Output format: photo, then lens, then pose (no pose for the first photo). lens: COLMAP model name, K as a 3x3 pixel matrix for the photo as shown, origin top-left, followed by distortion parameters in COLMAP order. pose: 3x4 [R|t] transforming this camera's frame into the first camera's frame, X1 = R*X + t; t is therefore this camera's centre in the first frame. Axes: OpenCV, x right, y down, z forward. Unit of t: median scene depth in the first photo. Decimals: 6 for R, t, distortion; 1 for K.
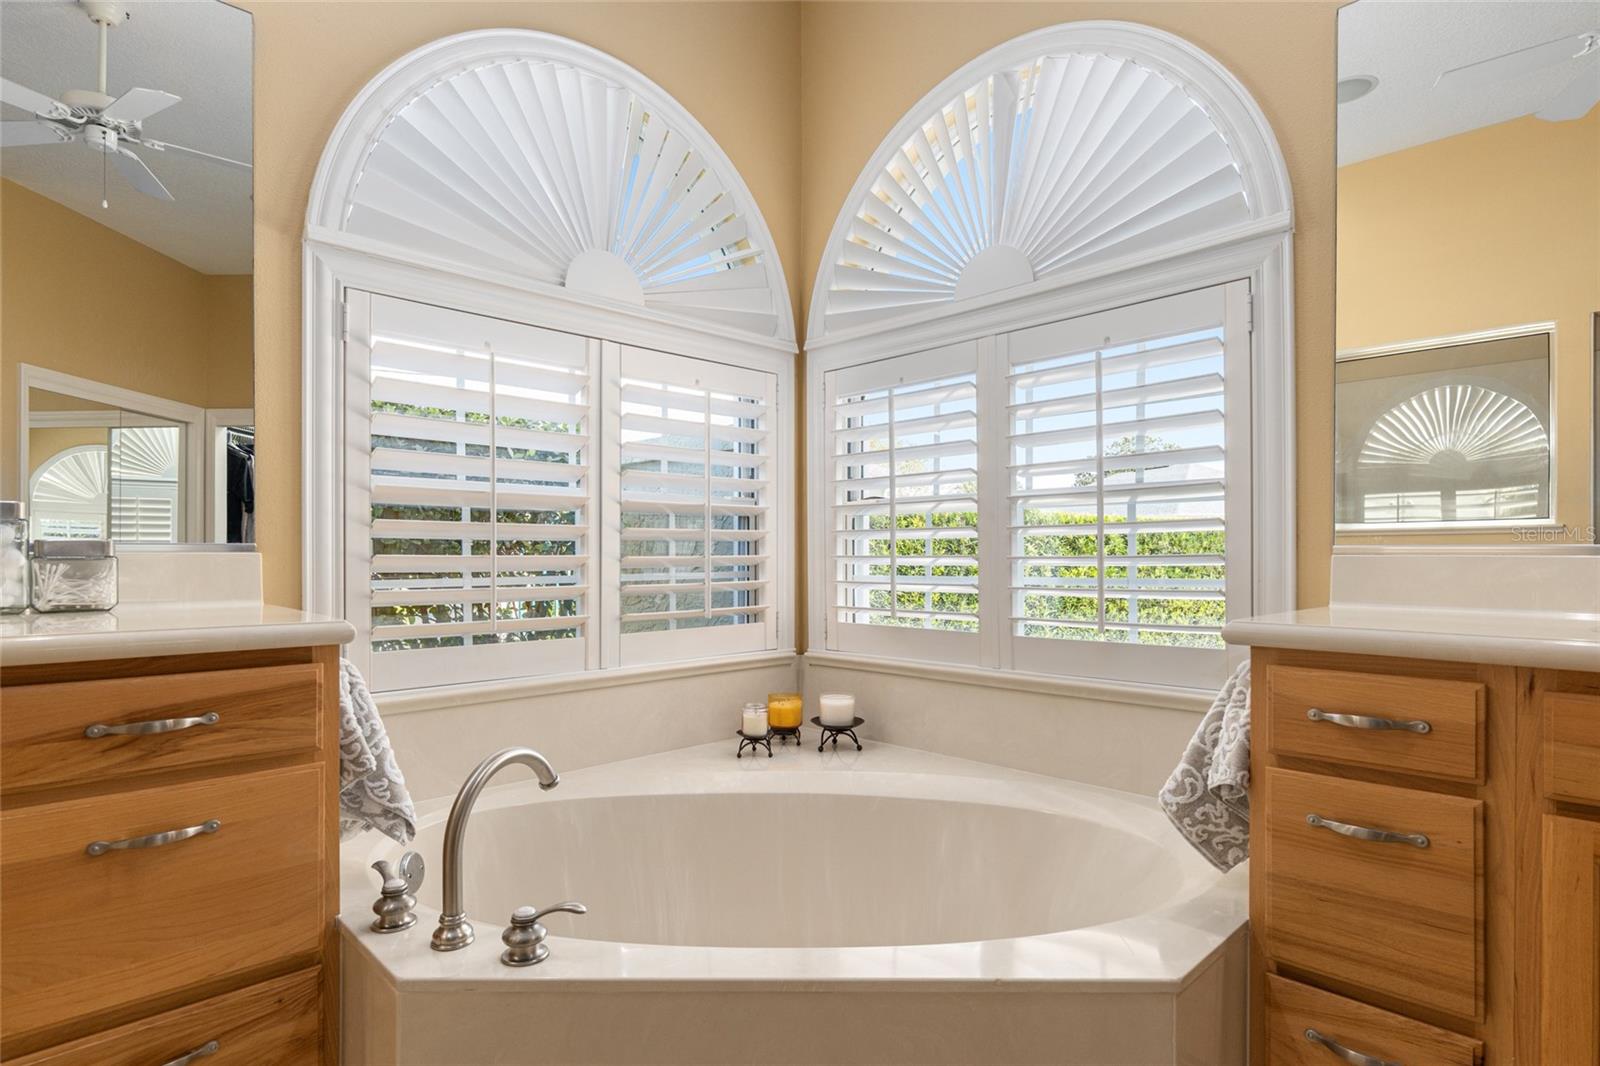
lens RADIAL K [[820.2, 0, 792.1], [0, 820.2, 558.2], [0, 0, 1]] dist [-0.000650, 0.000706]
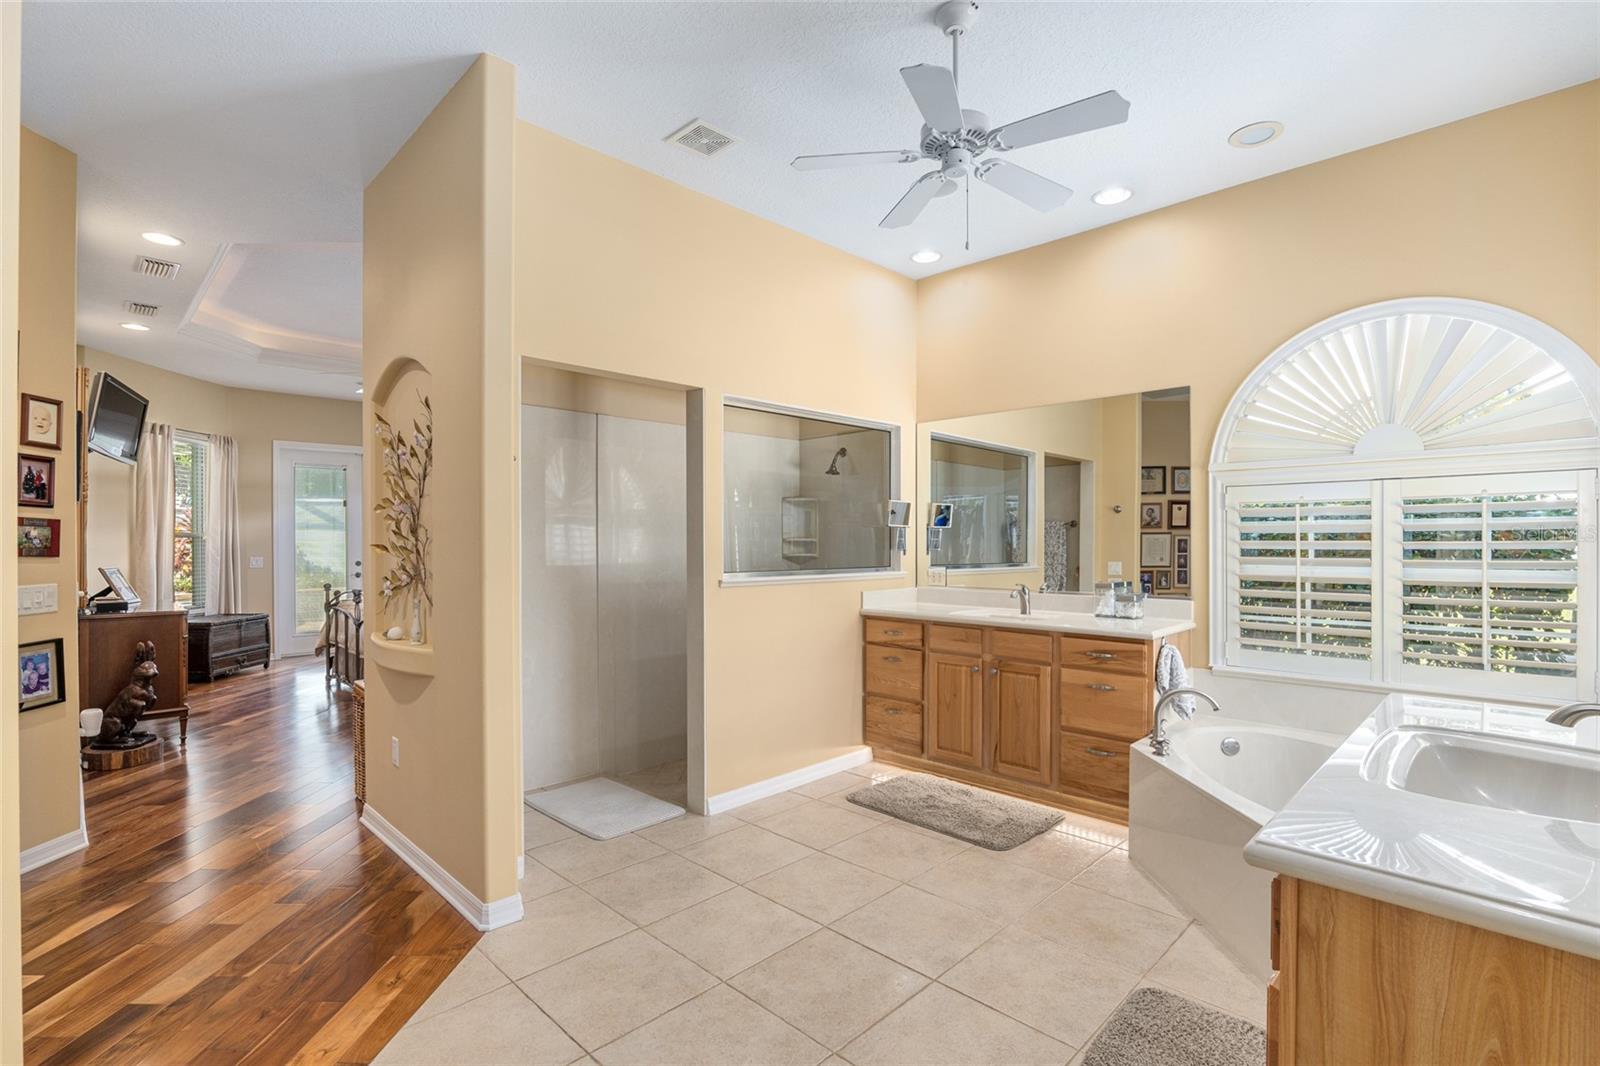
lens RADIAL K [[748.4, 0, 811.1], [0, 748.4, 552.3], [0, 0, 1]] dist [-0.003243, -0.000923]
pose [[0.032875, 0.015276, -0.999343, 1.532692], [-0.000455, 0.999883, 0.015269, -0.183530], [0.999459, -0.000047, 0.032878, -0.223585]]
